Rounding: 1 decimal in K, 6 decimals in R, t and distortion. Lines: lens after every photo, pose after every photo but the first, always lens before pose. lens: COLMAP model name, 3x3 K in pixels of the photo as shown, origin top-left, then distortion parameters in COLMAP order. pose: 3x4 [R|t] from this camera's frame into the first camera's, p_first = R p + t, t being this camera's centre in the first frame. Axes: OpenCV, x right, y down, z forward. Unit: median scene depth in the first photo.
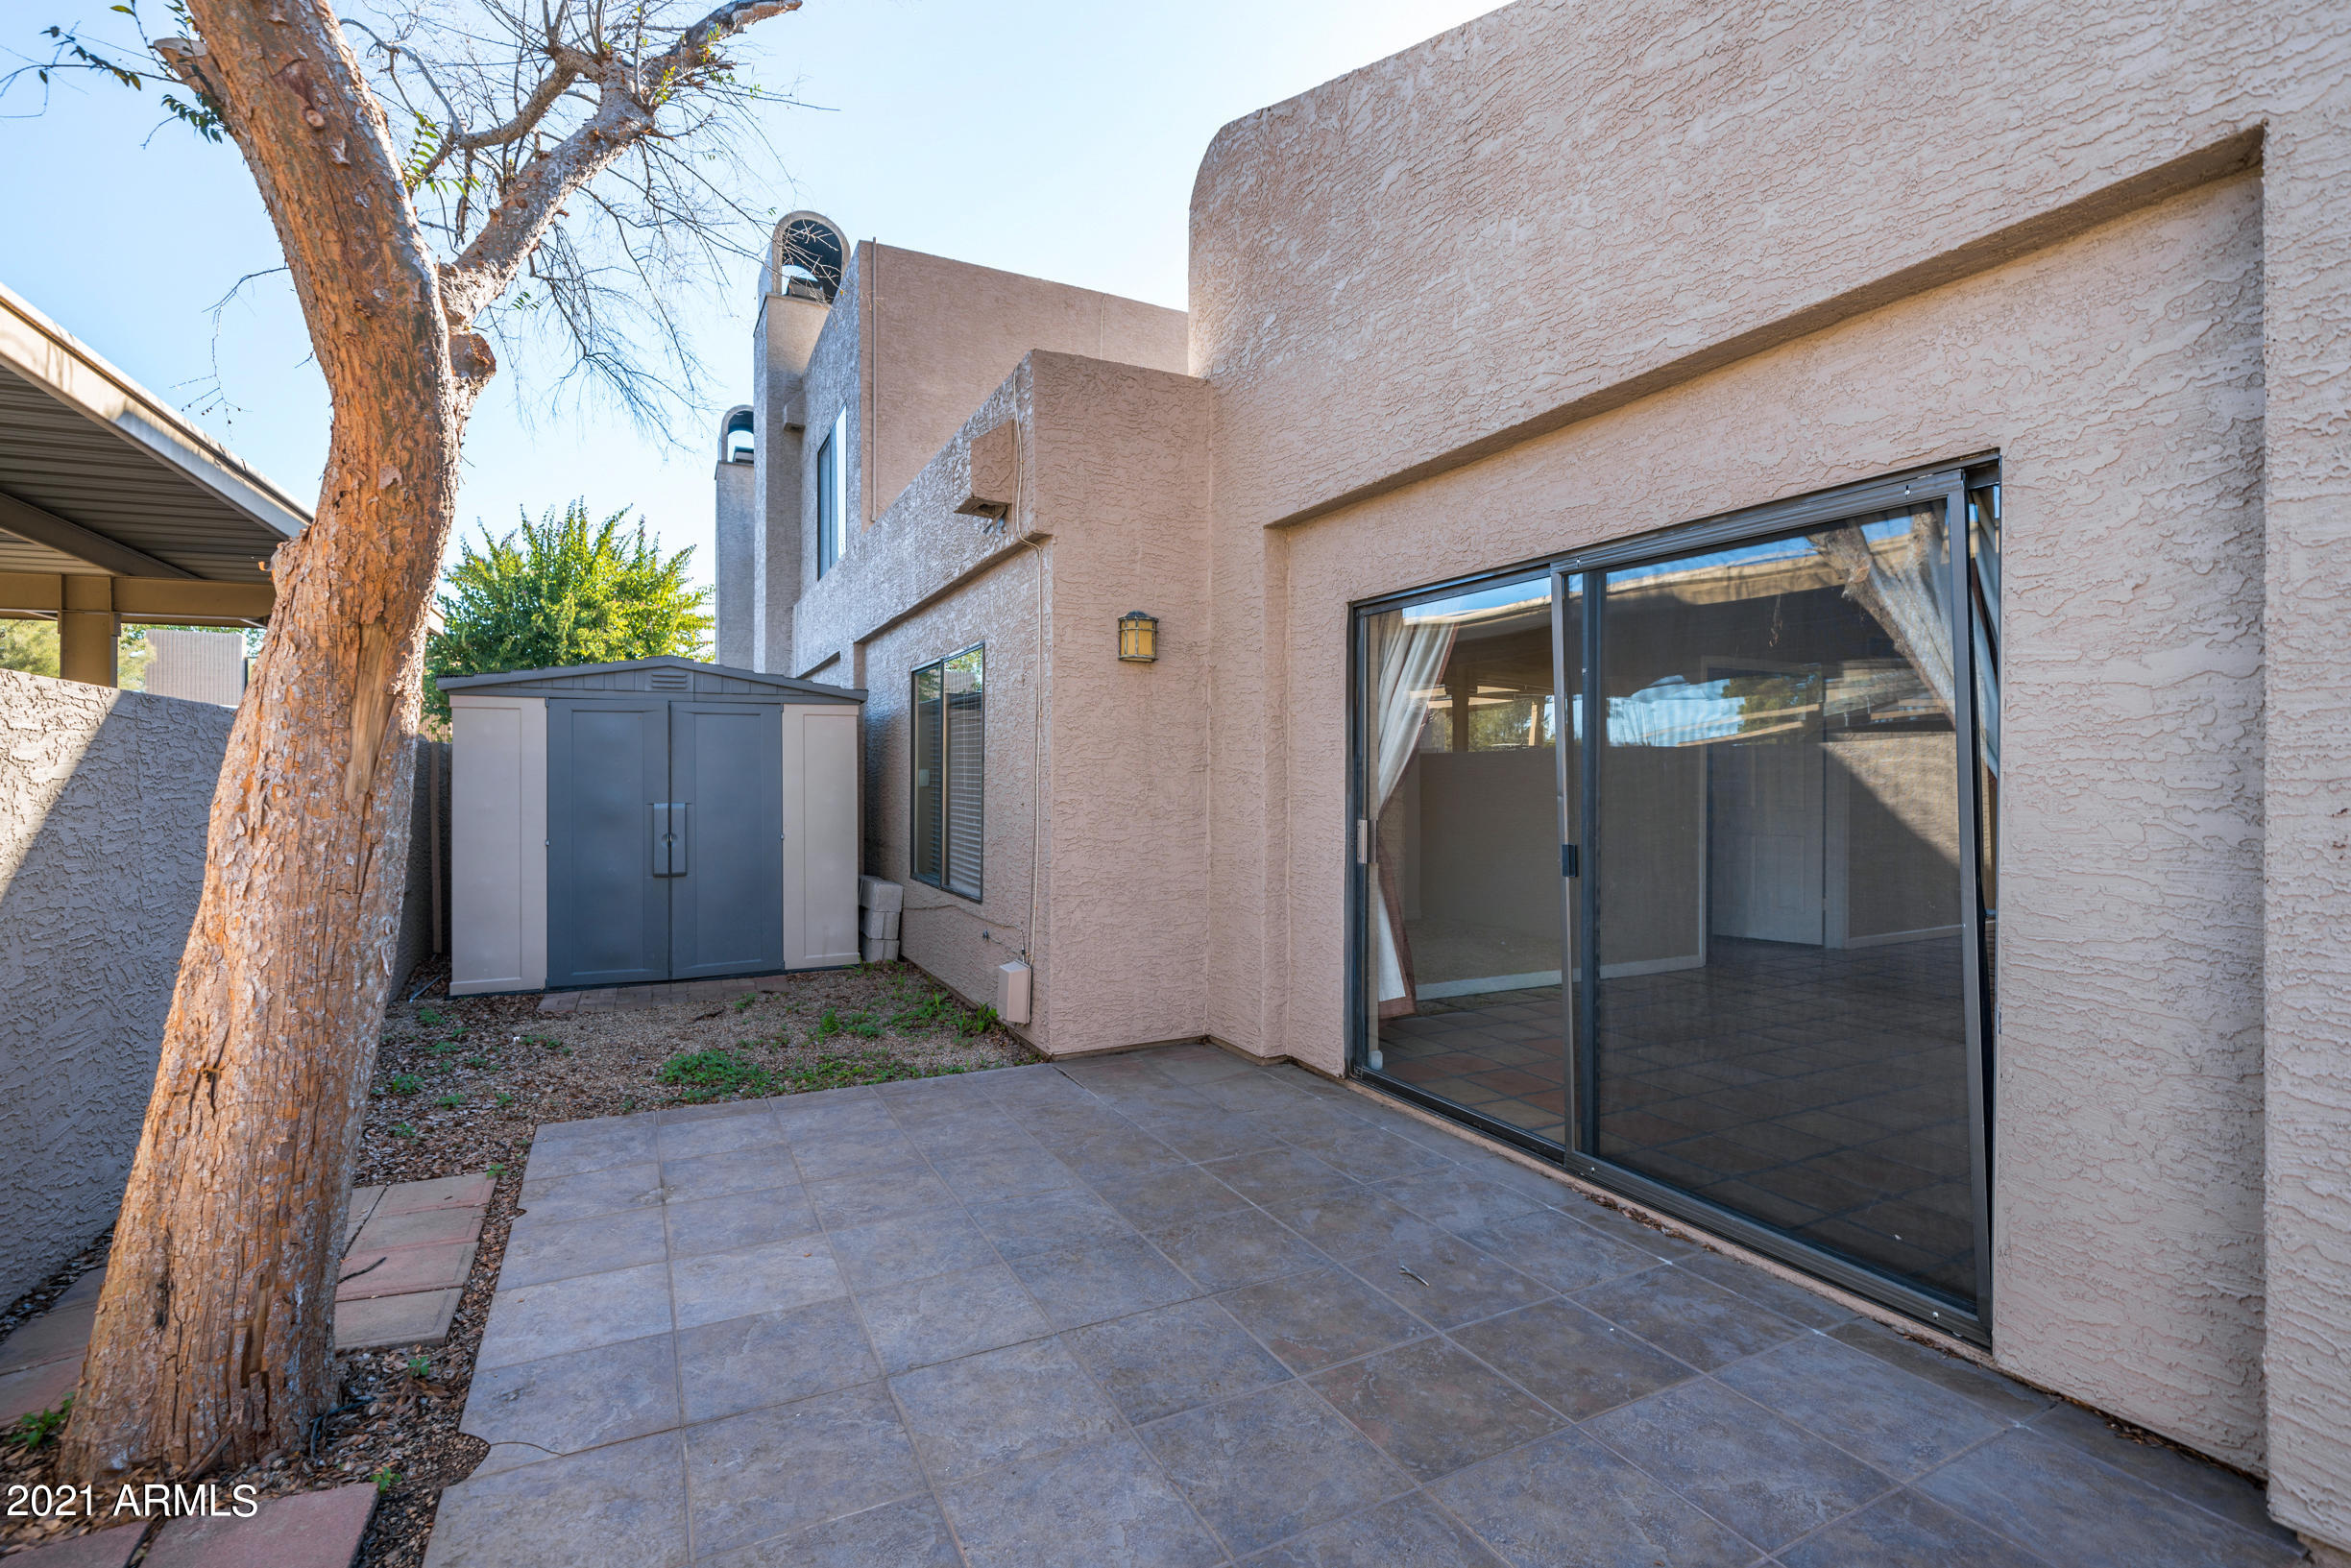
lens RADIAL K [[1046.1, 0, 1175.1], [0, 1046.1, 769.2], [0, 0, 1]] dist [0.002624, 0.000093]
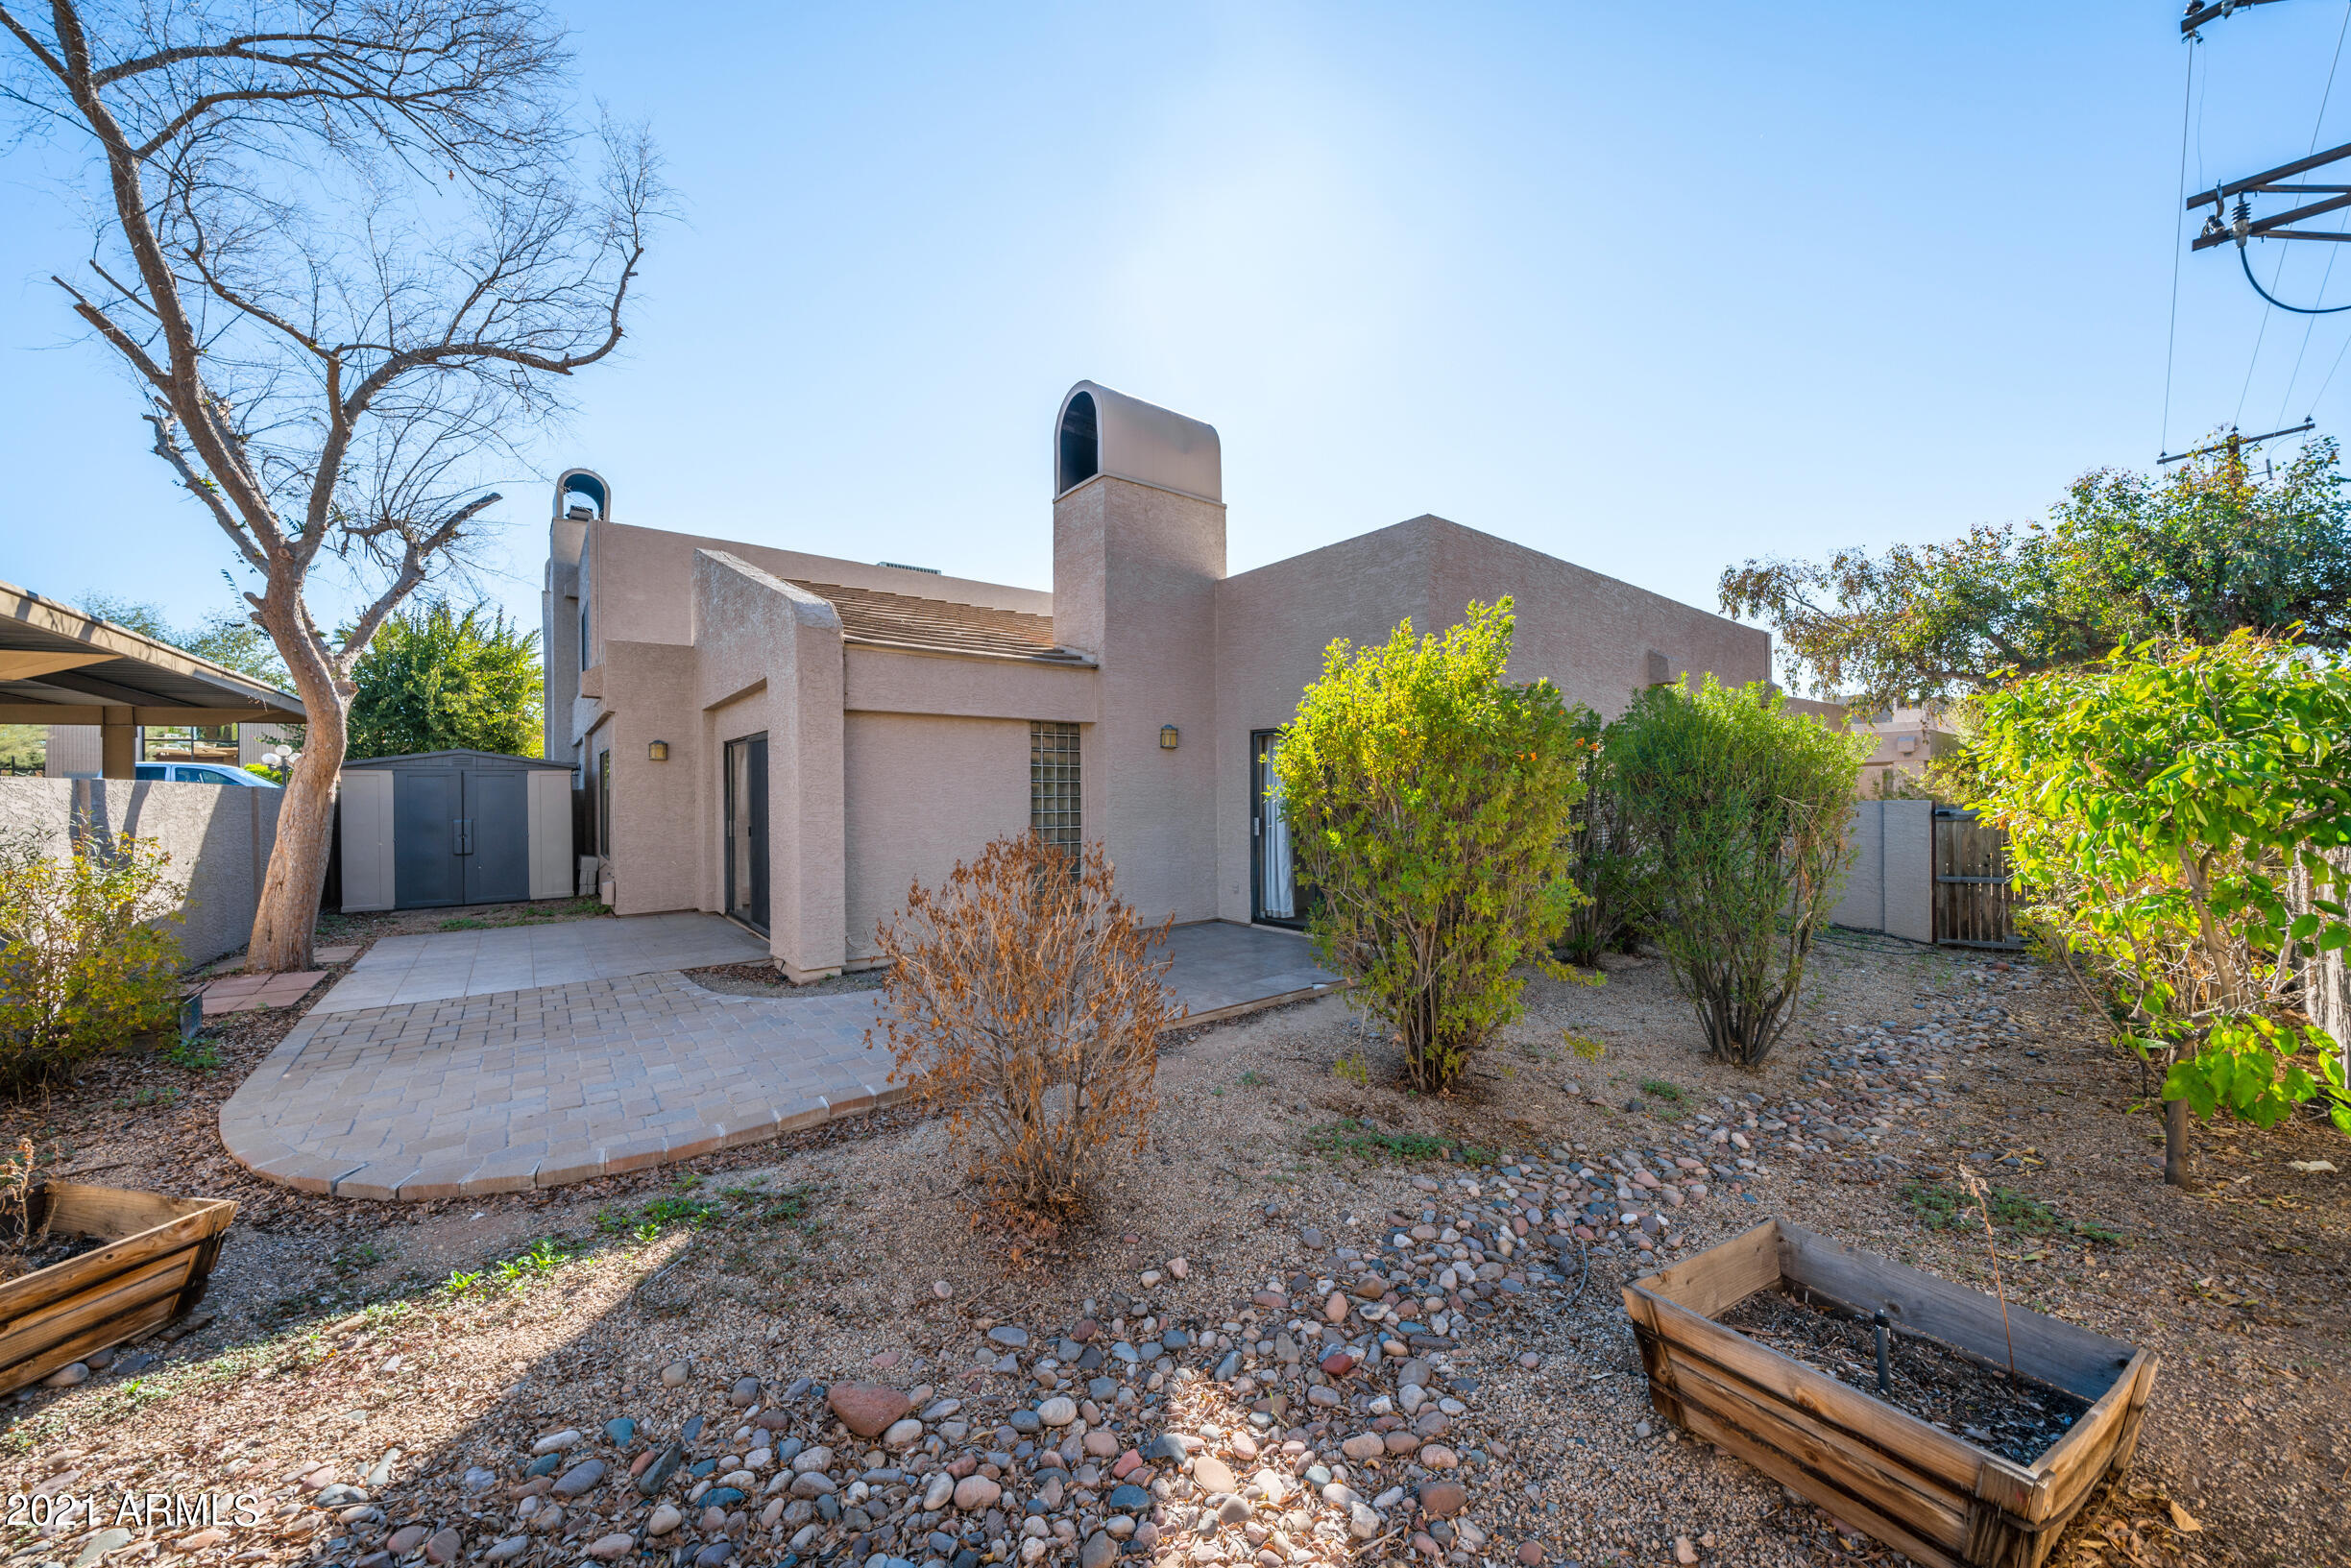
lens RADIAL K [[816.6, 0, 1163.1], [0, 816.6, 786.3], [0, 0, 1]] dist [-0.004444, -0.000080]
pose [[0.981519, -0.010137, 0.191095, 0.515218], [0.010284, 0.999947, 0.000225, -0.017934], [-0.191087, 0.001744, 0.981571, -0.764373]]
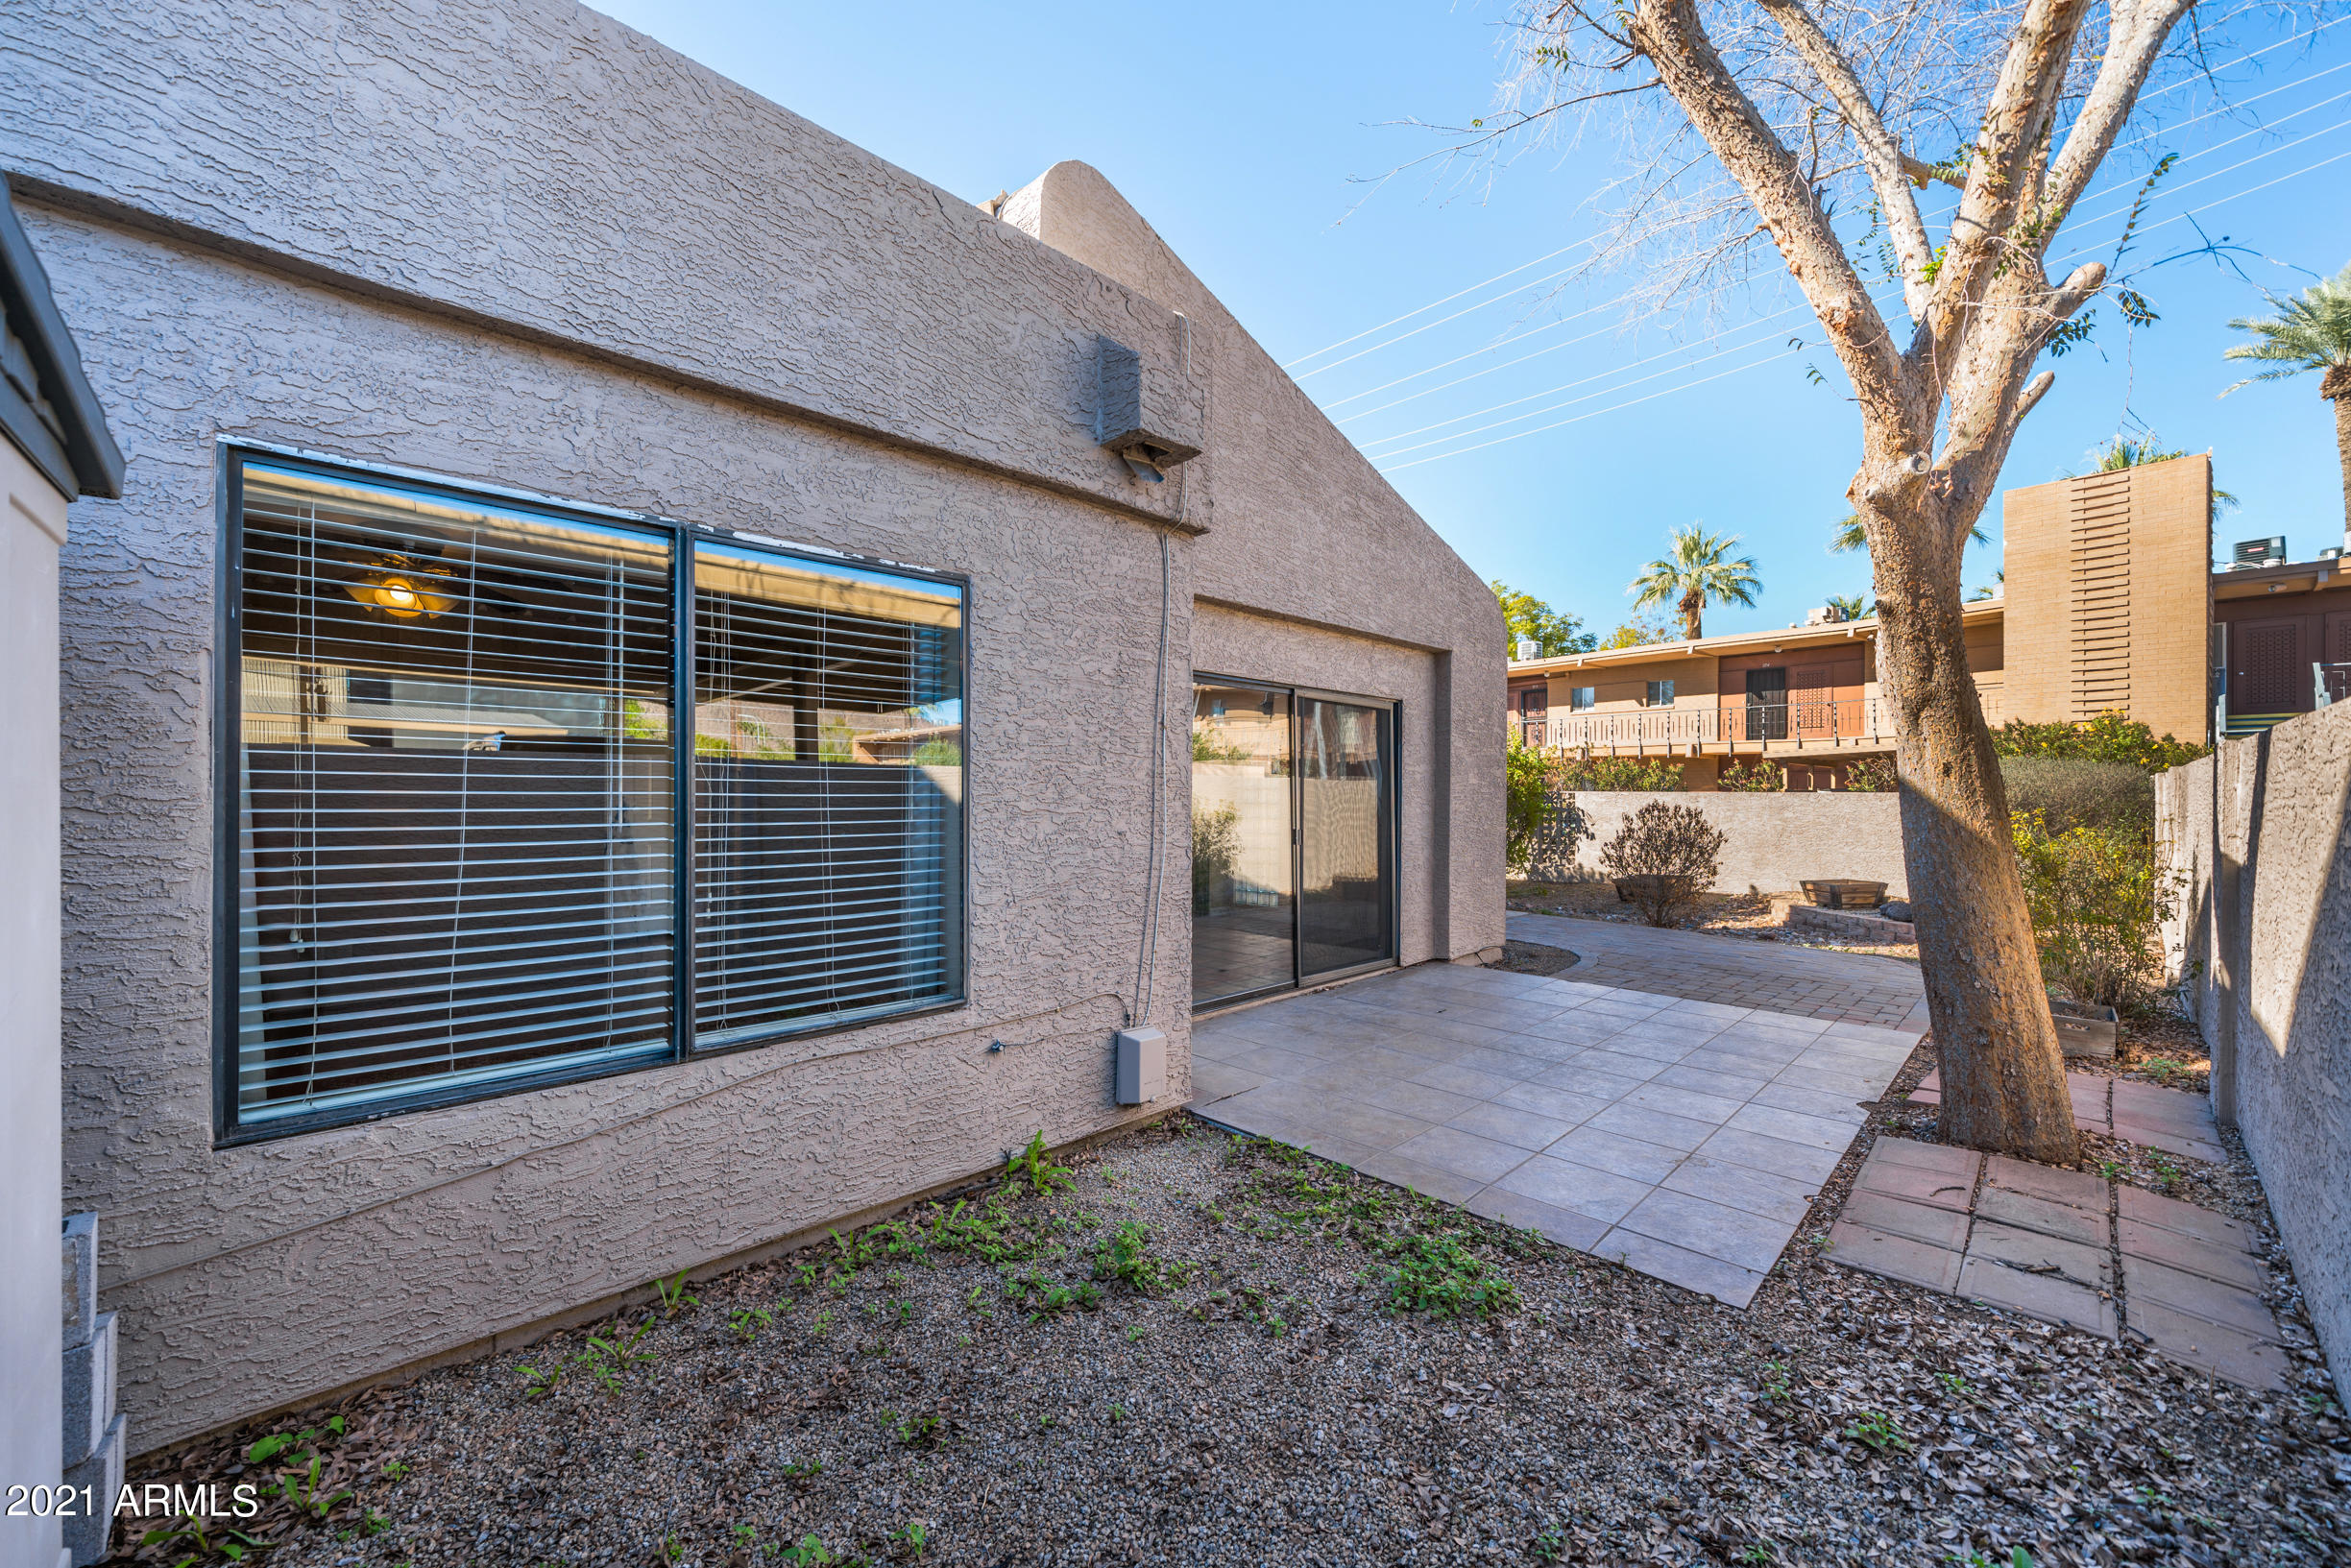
lens RADIAL K [[884.1, 0, 1162.8], [0, 884.1, 791.3], [0, 0, 1]] dist [-0.002165, -0.000130]
pose [[-0.278399, 0.002526, 0.960462, -0.564916], [-0.006816, 0.999966, -0.004606, 0.003178], [-0.960441, -0.007829, -0.278372, 0.816297]]
